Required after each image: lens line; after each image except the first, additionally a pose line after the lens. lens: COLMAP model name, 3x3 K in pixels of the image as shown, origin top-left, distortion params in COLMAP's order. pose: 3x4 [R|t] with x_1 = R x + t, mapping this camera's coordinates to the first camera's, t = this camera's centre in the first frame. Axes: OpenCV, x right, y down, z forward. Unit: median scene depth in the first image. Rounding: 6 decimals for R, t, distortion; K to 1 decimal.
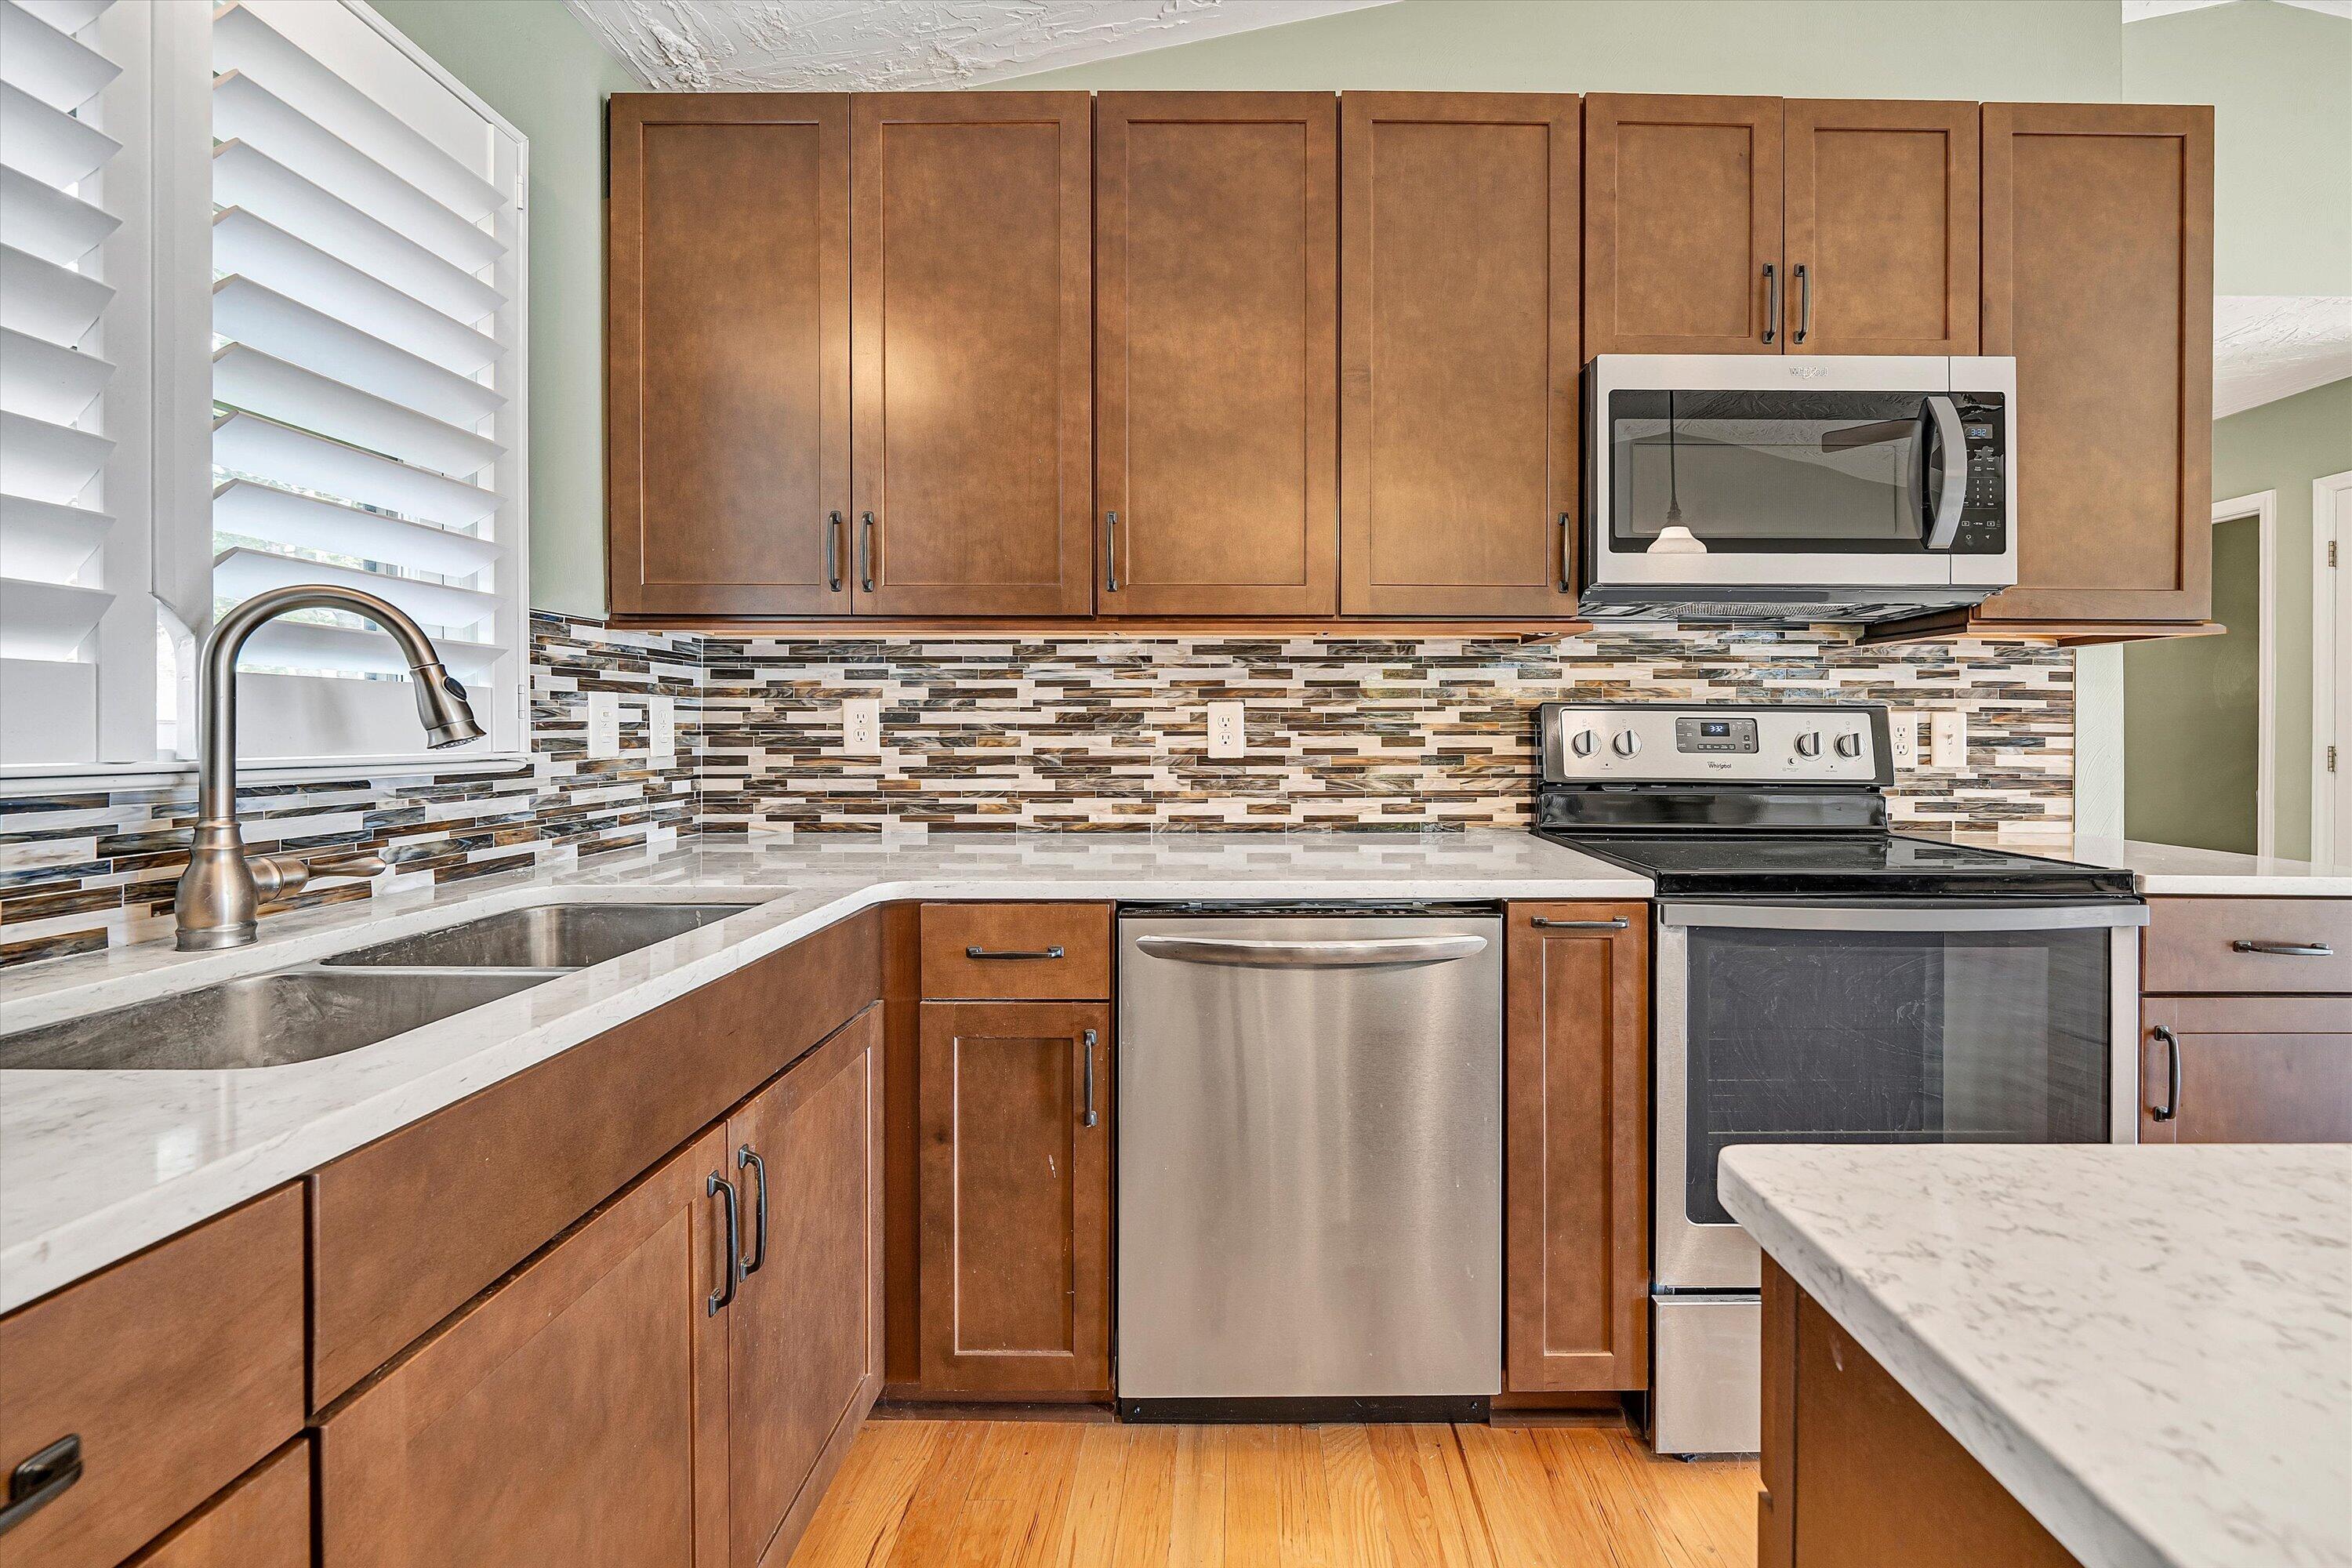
lens RADIAL K [[945.5, 0, 1245.3], [0, 945.5, 735.7], [0, 0, 1]] dist [-0.002207, -0.000208]
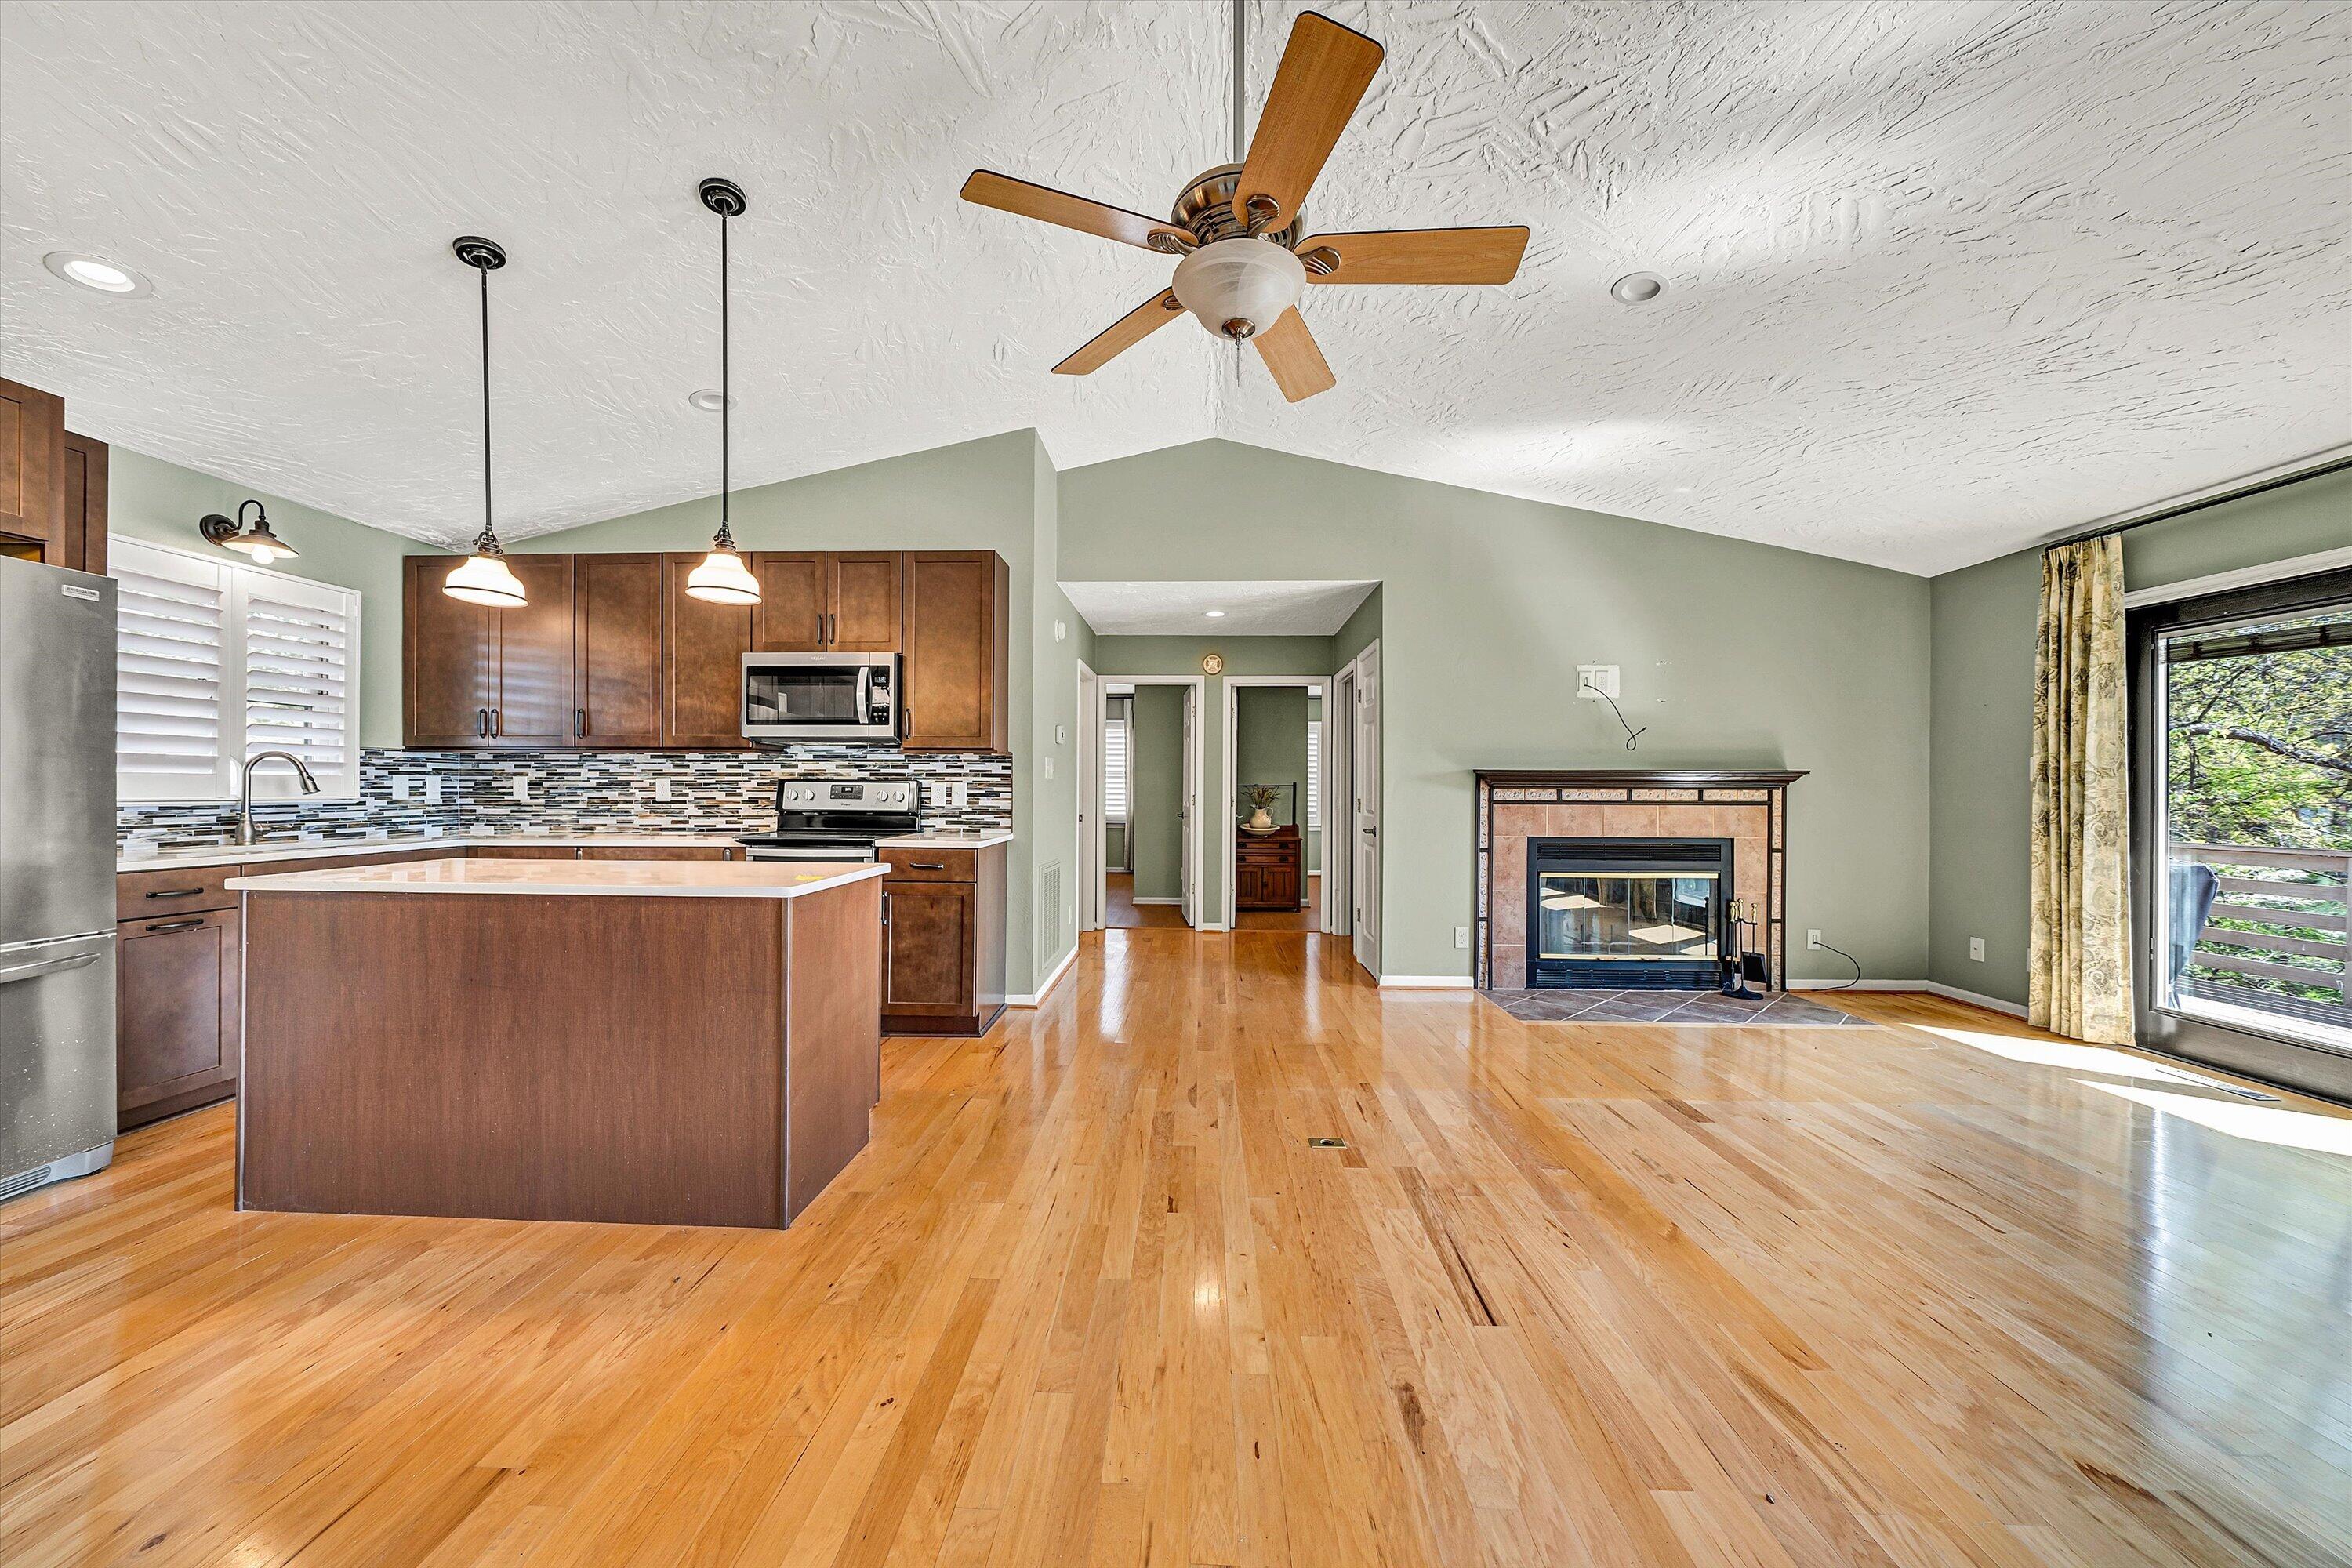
lens RADIAL K [[813.6, 0, 1166.8], [0, 813.6, 785.5], [0, 0, 1]] dist [-0.006326, -0.000019]
pose [[0.998953, 0.001851, -0.045722, 1.382847], [-0.002243, 0.999961, -0.008512, -0.001503], [0.045704, 0.008606, 0.998918, -1.041617]]
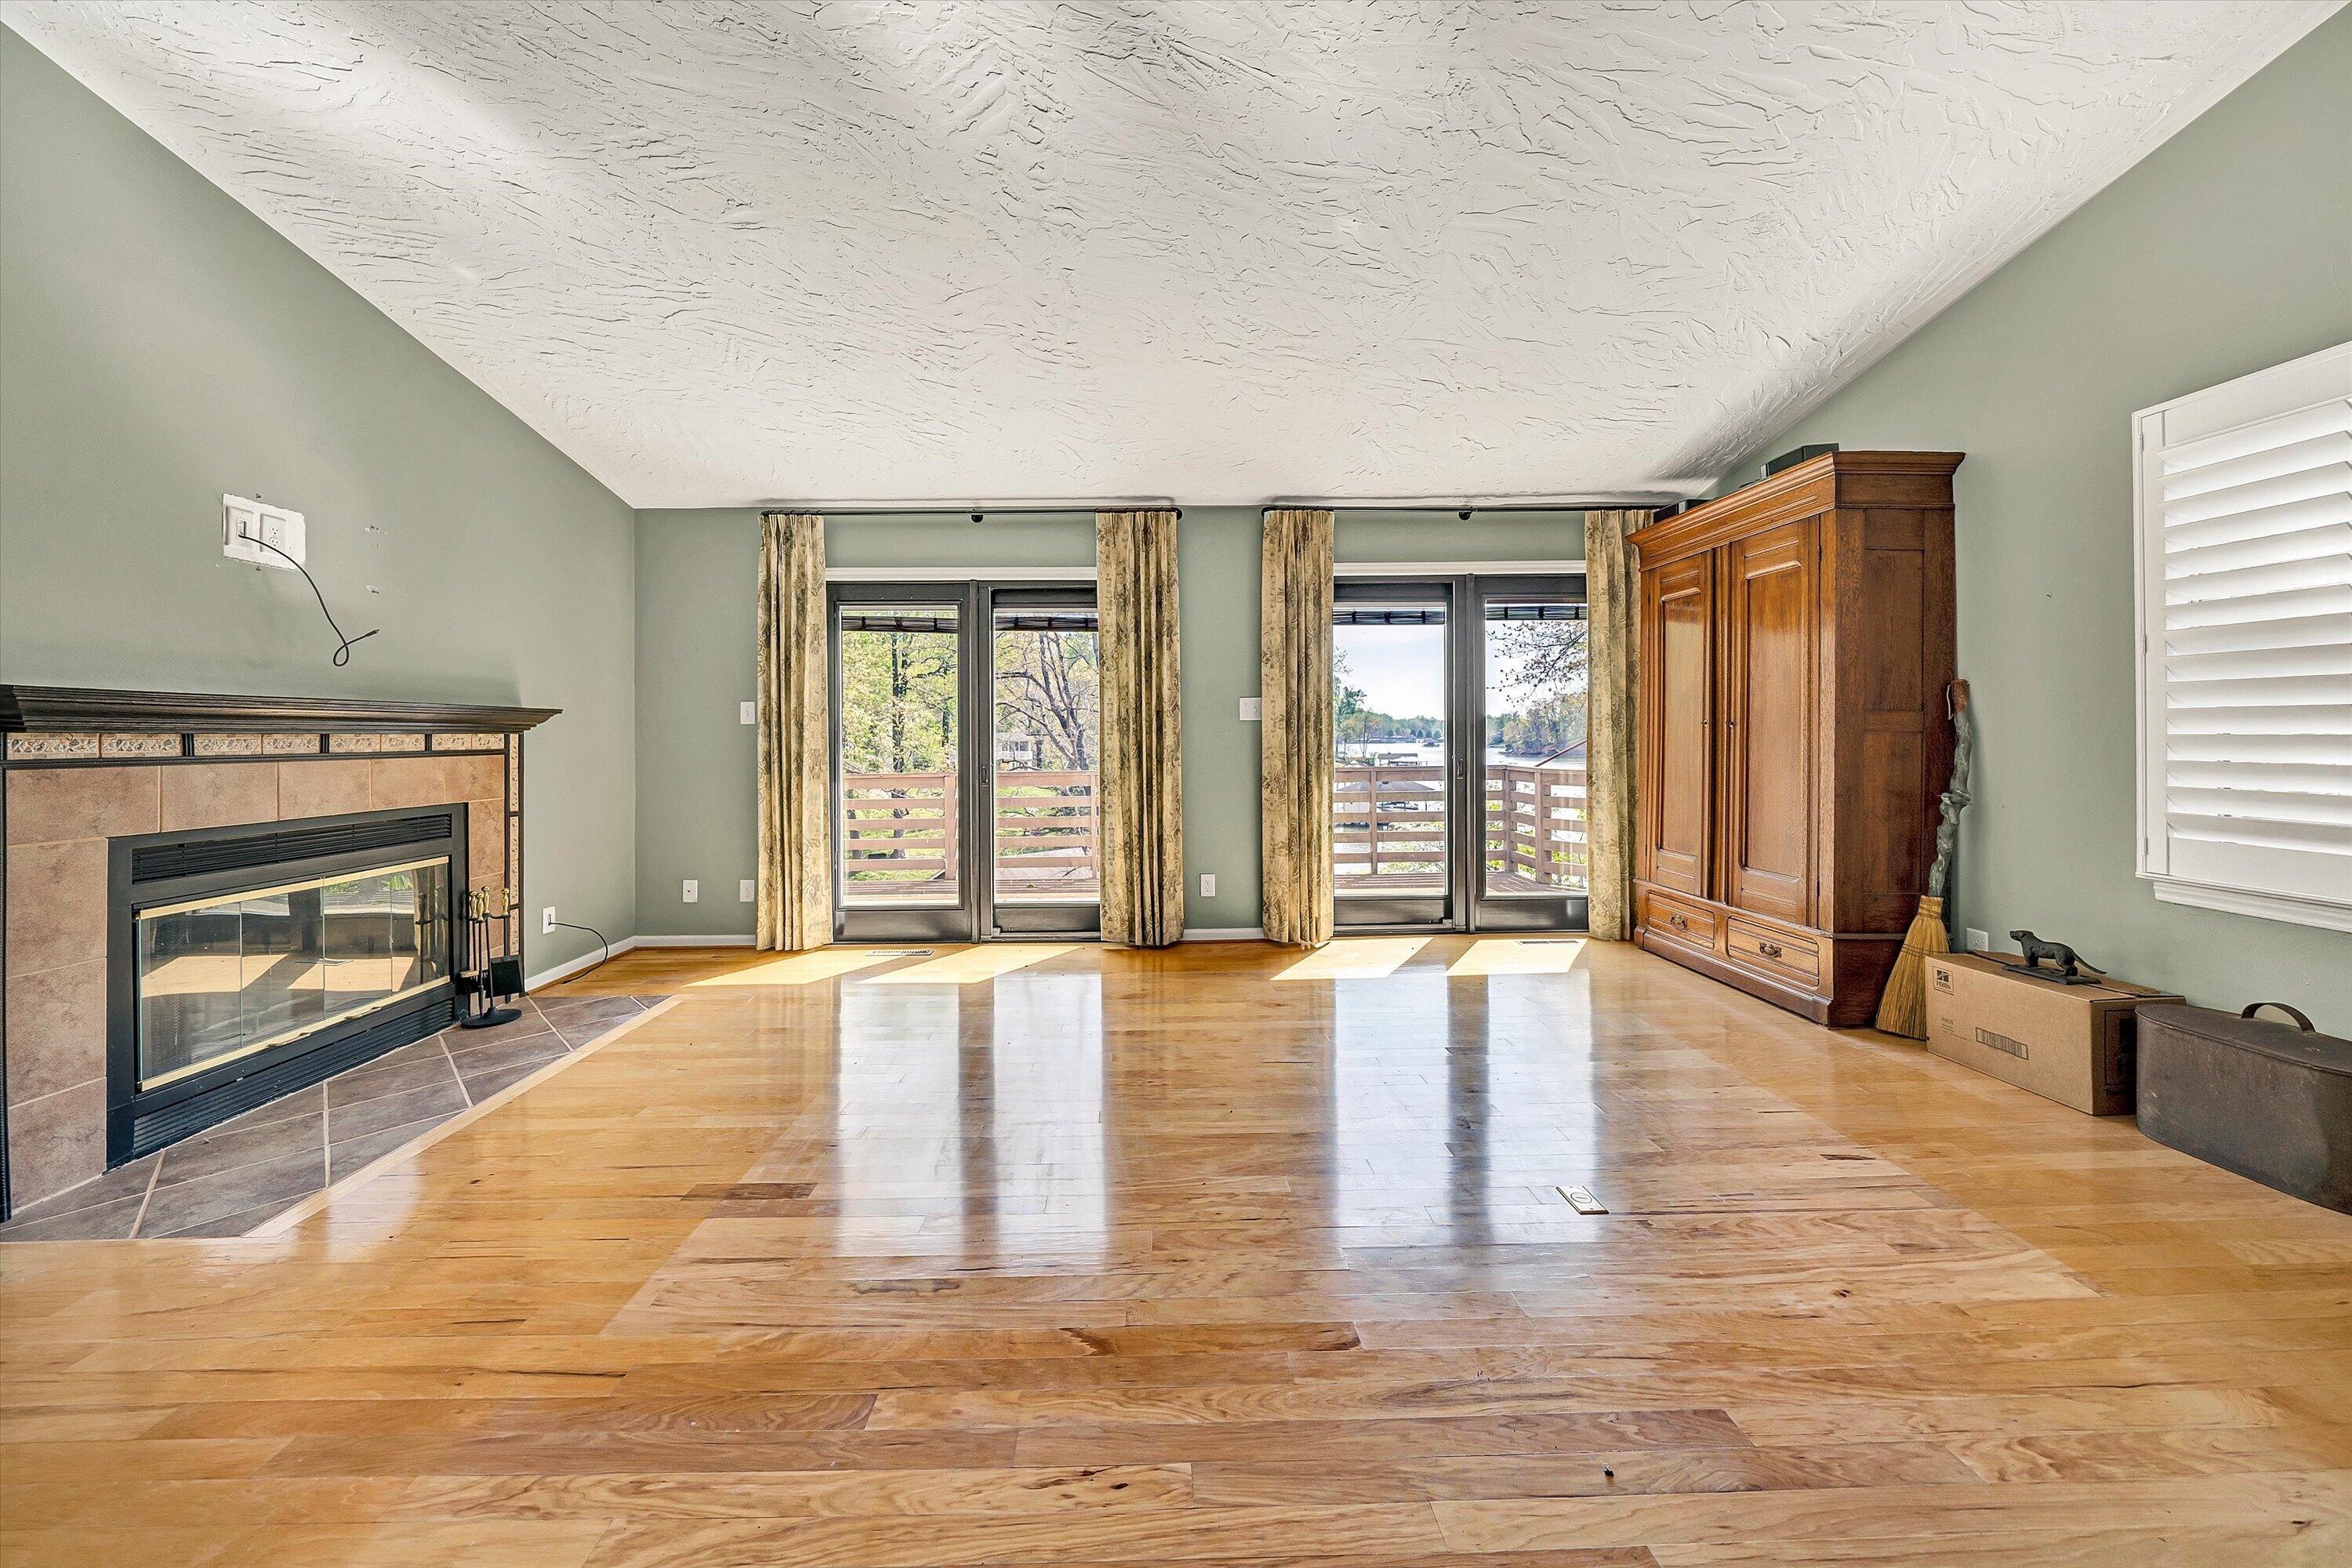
lens RADIAL K [[825.8, 0, 1159.3], [0, 825.8, 730.7], [0, 0, 1]] dist [-0.002143, -0.000215]
pose [[-0.006940, 0.003053, 0.999971, 1.224710], [0.012727, 0.999915, -0.002965, 0.003797], [-0.999895, 0.012706, -0.006978, -0.045032]]
